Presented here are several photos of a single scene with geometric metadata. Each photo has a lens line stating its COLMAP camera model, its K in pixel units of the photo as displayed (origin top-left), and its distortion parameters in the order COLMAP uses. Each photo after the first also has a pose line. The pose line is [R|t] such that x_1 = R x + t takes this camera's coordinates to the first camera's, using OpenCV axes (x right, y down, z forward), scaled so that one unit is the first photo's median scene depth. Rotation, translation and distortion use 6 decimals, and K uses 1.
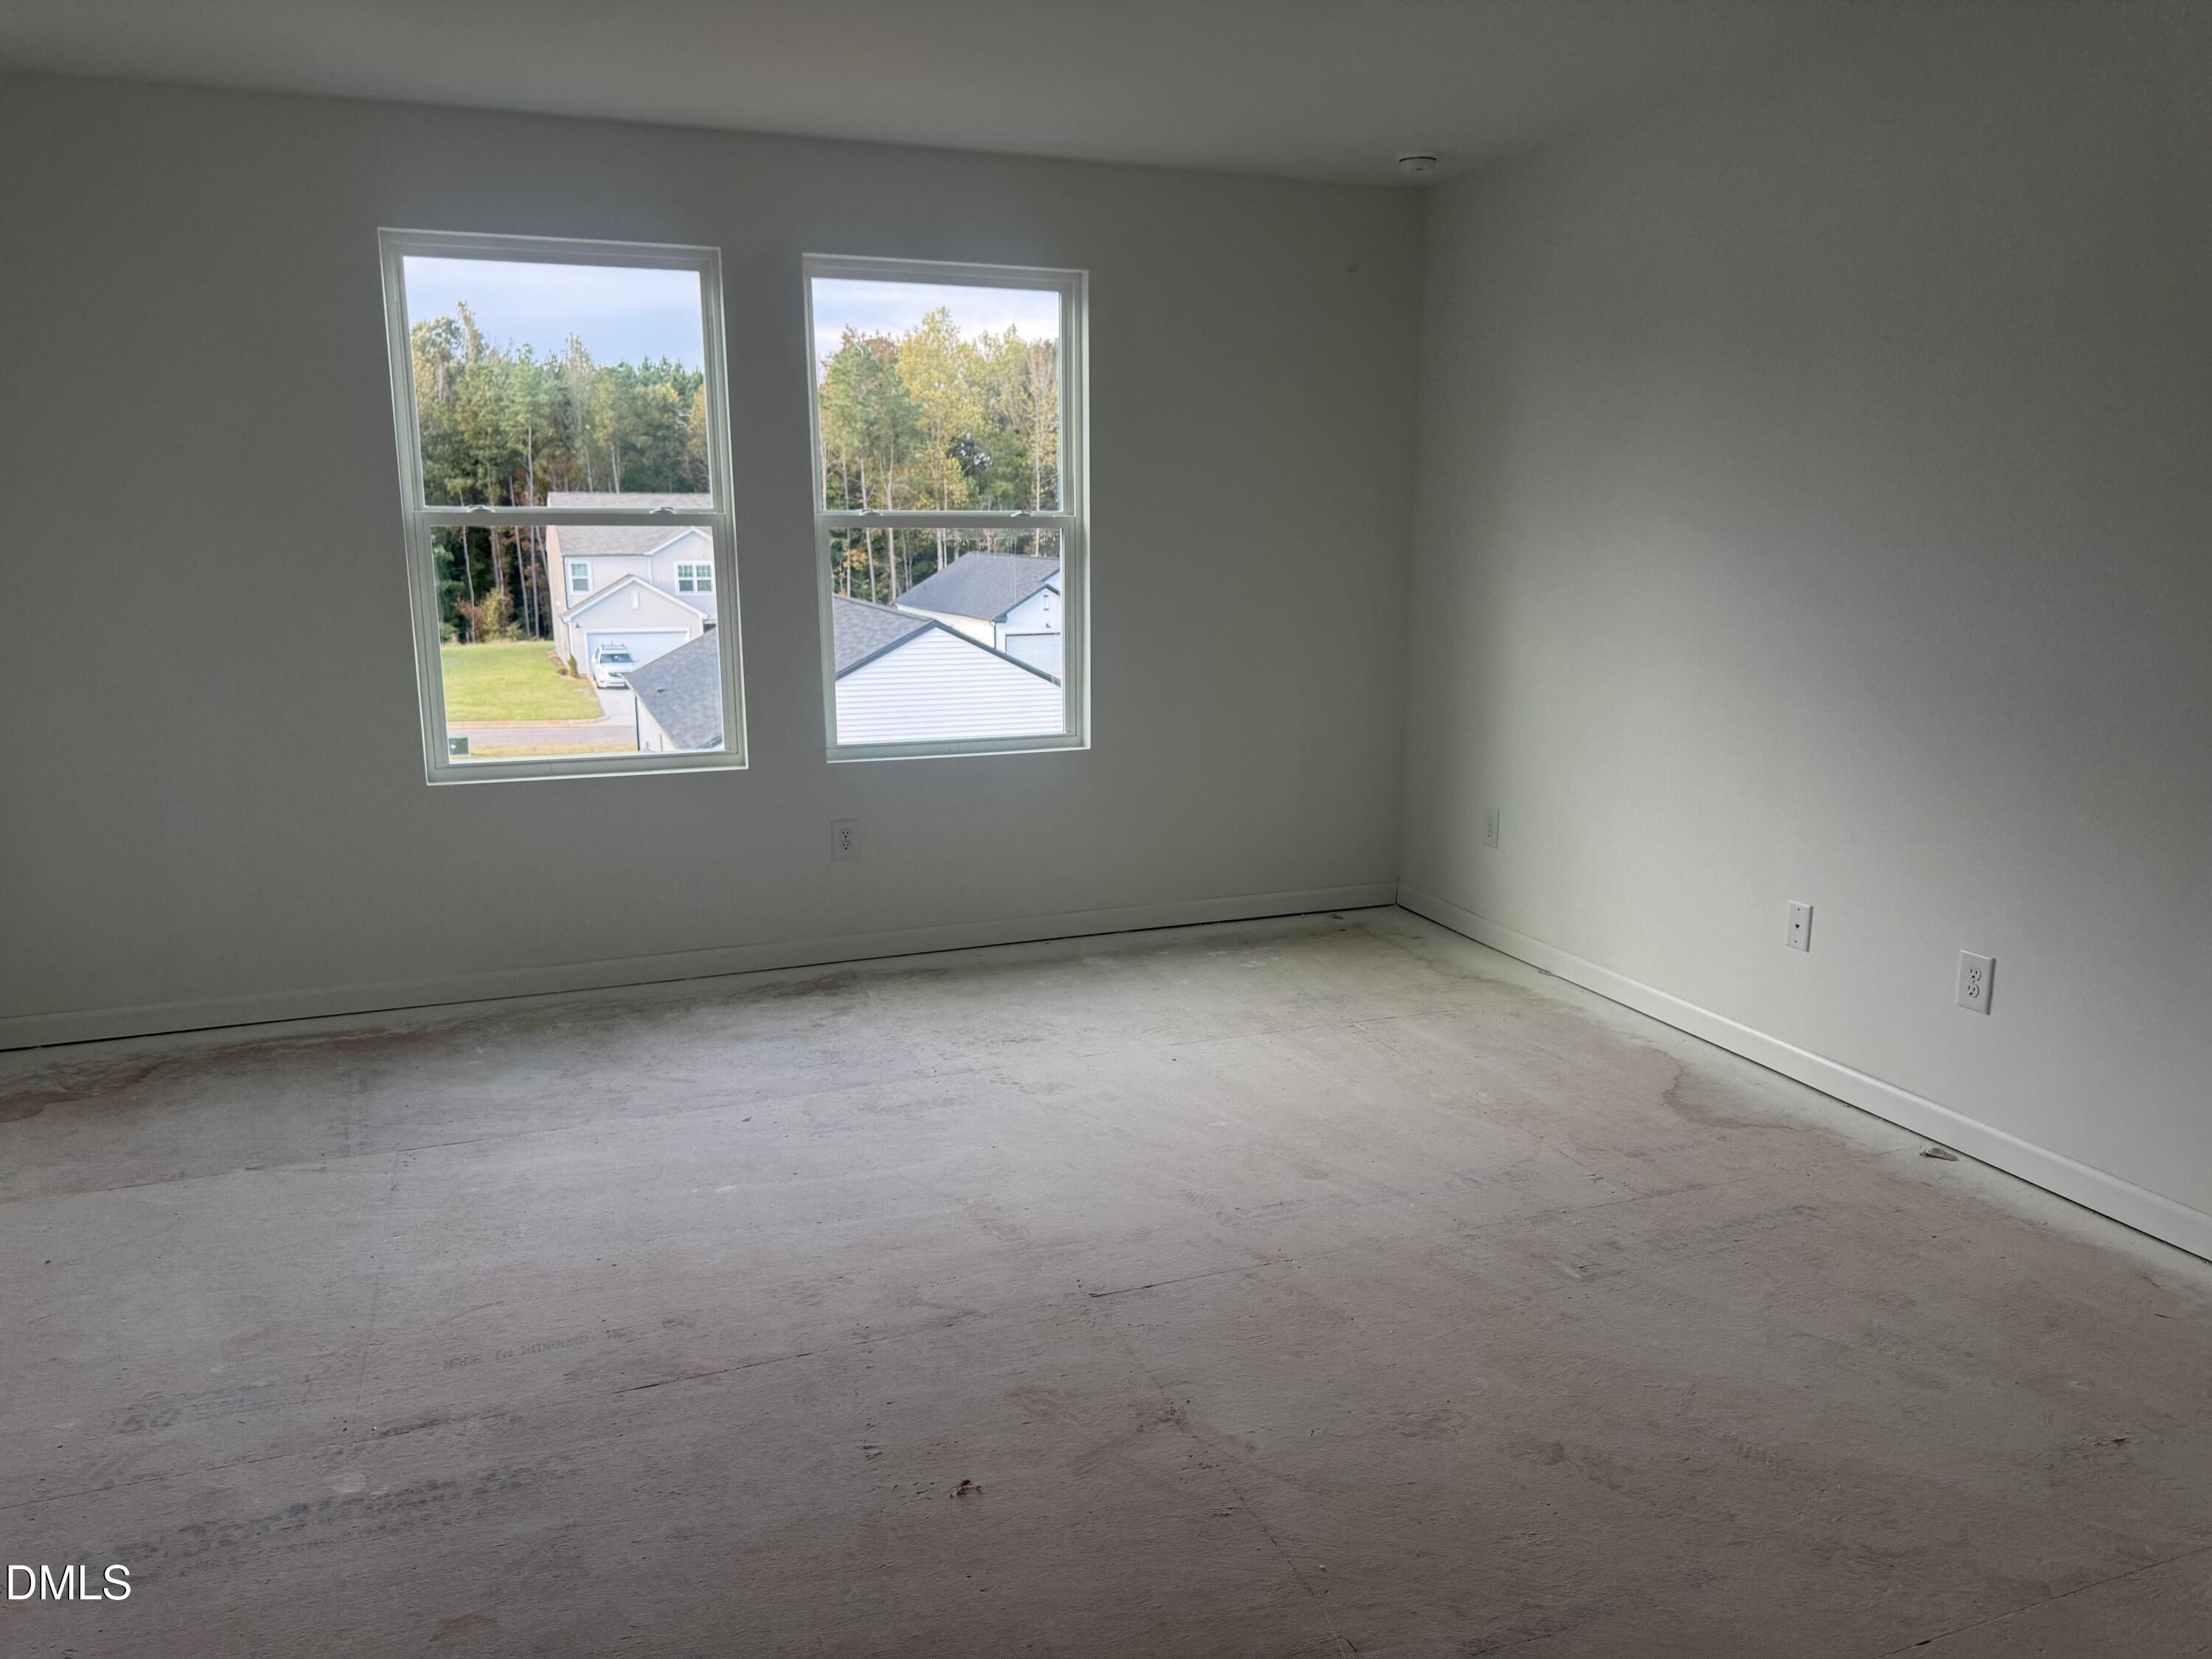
lens RADIAL K [[1565.6, 0, 1106.0], [0, 1565.6, 829.5], [0, 0, 1]] dist [0.145743, -0.236174]
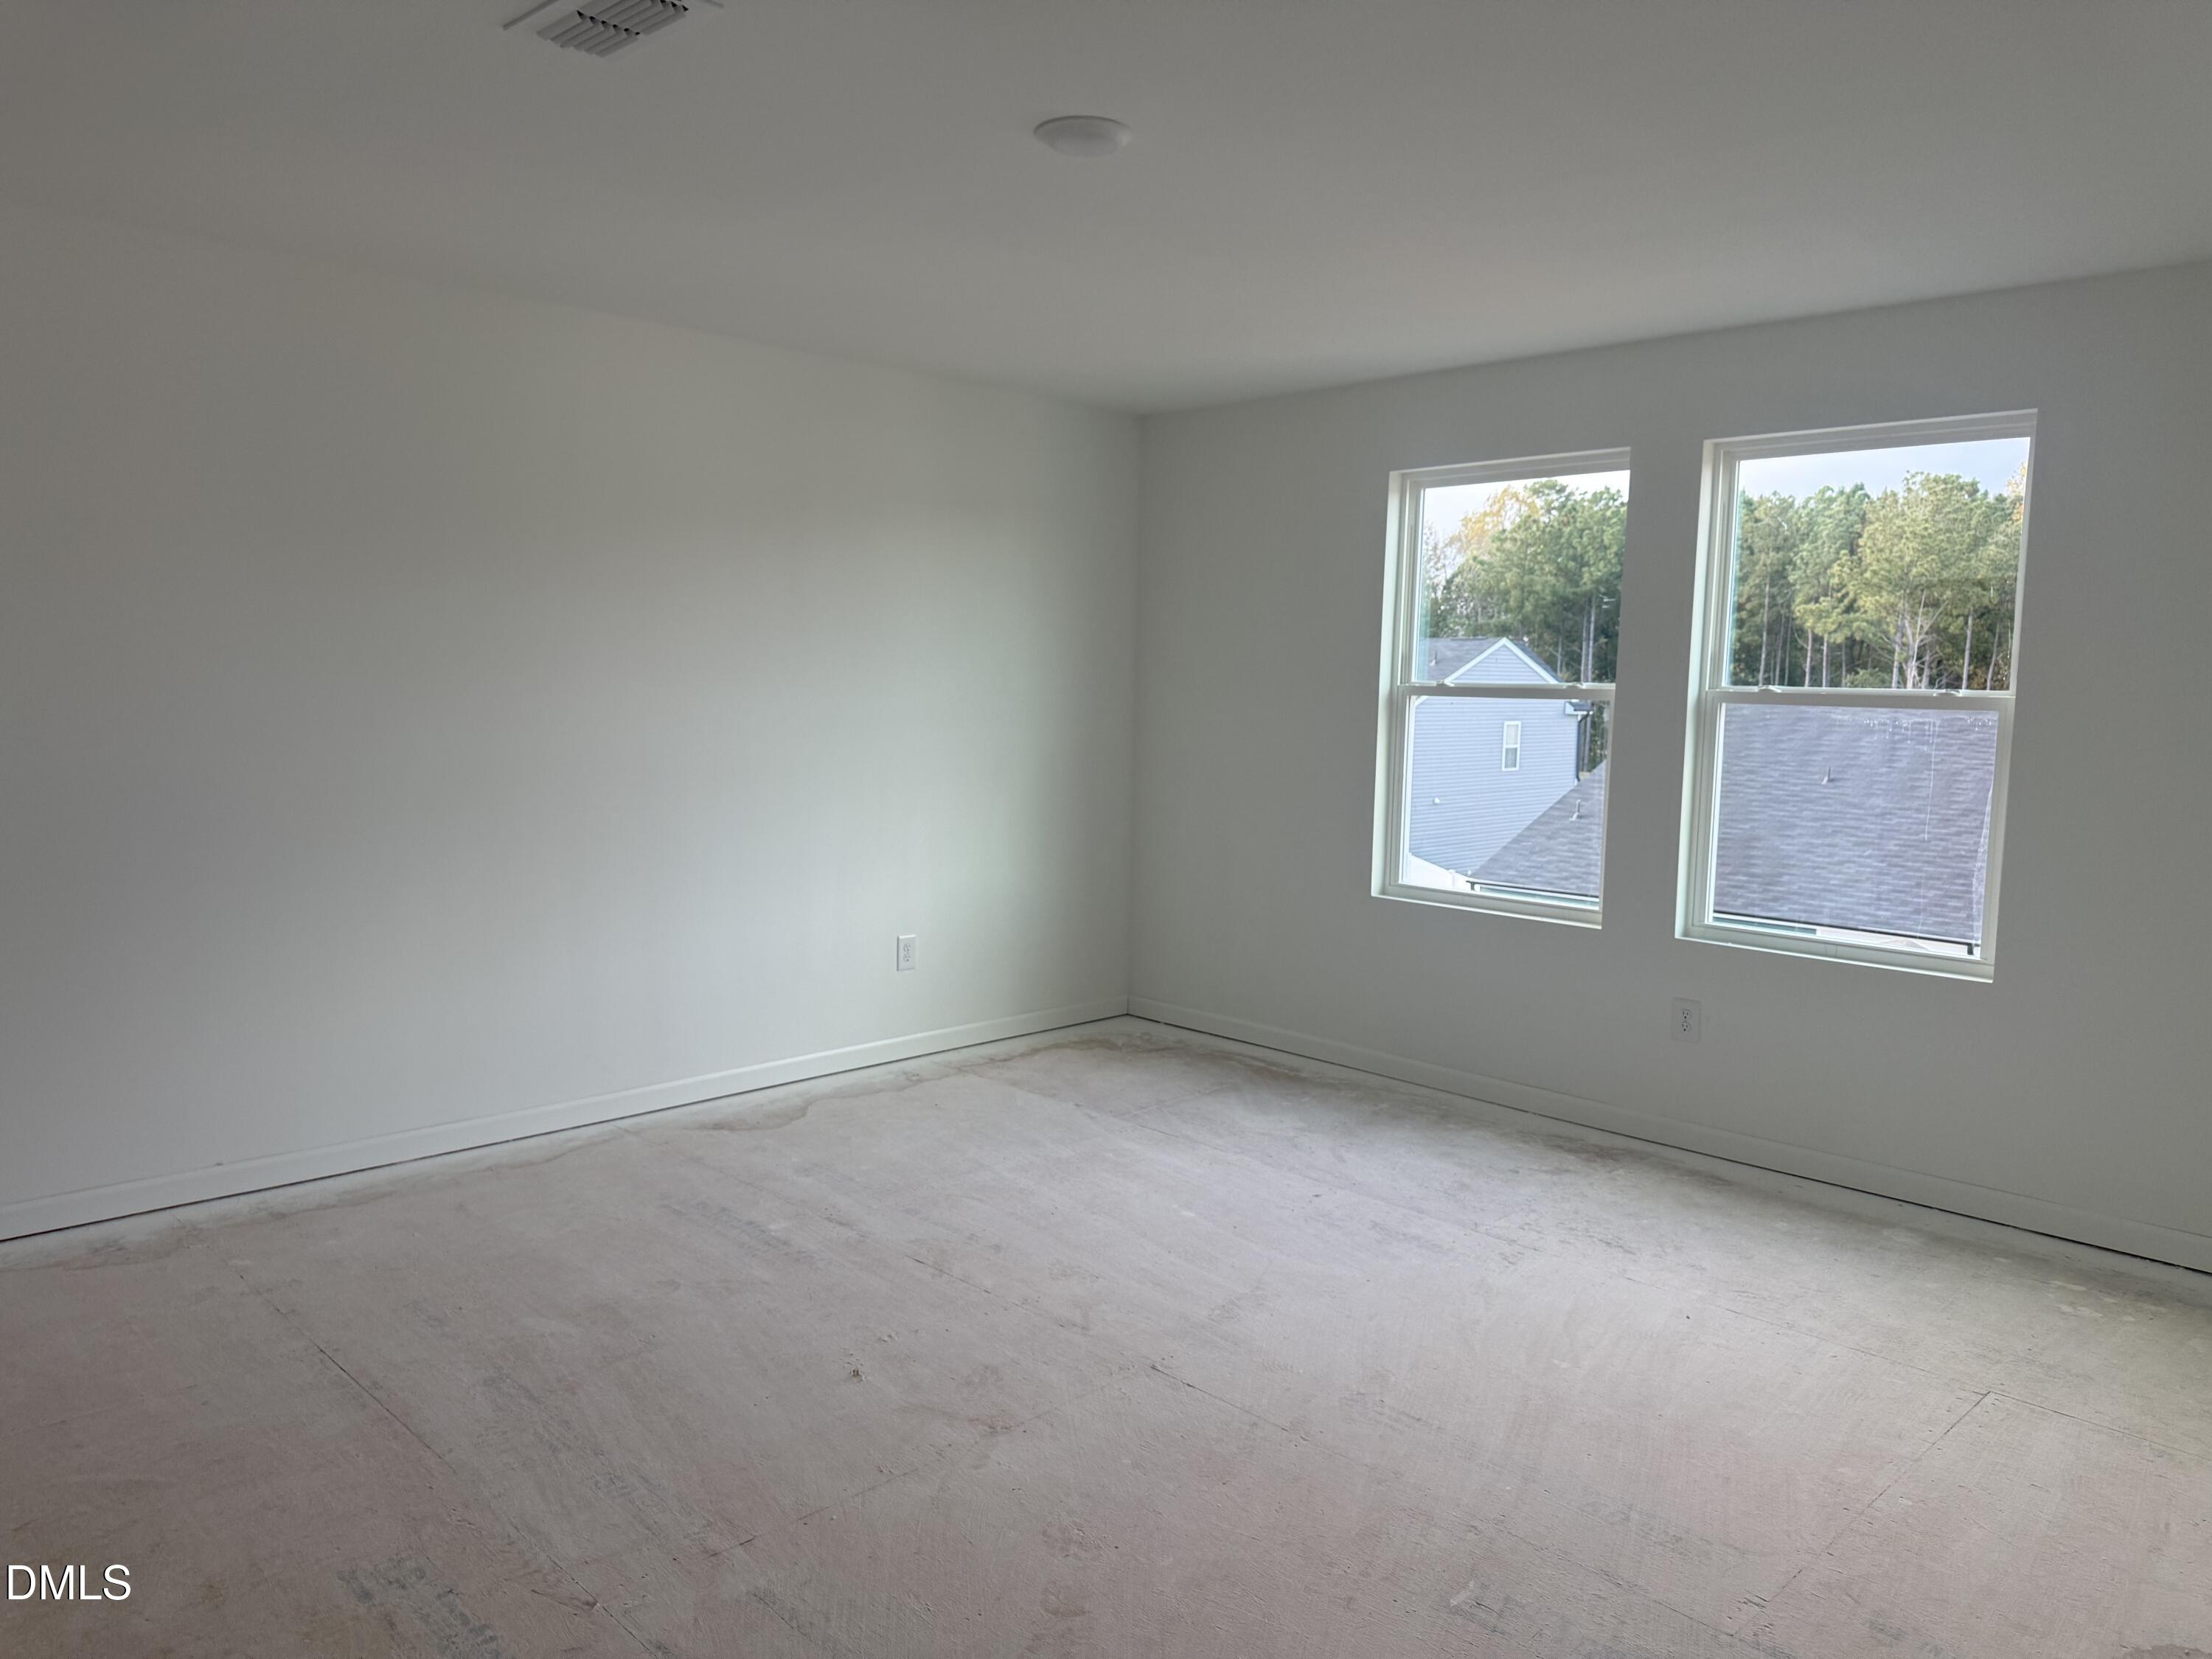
lens RADIAL K [[1569.2, 0, 1106.0], [0, 1569.2, 829.5], [0, 0, 1]] dist [0.040556, -0.086126]
pose [[0.394229, 0.102690, -0.913257, 0.617395], [-0.206976, 0.978128, 0.020638, -0.059540], [0.895402, 0.180886, 0.406861, 0.291994]]
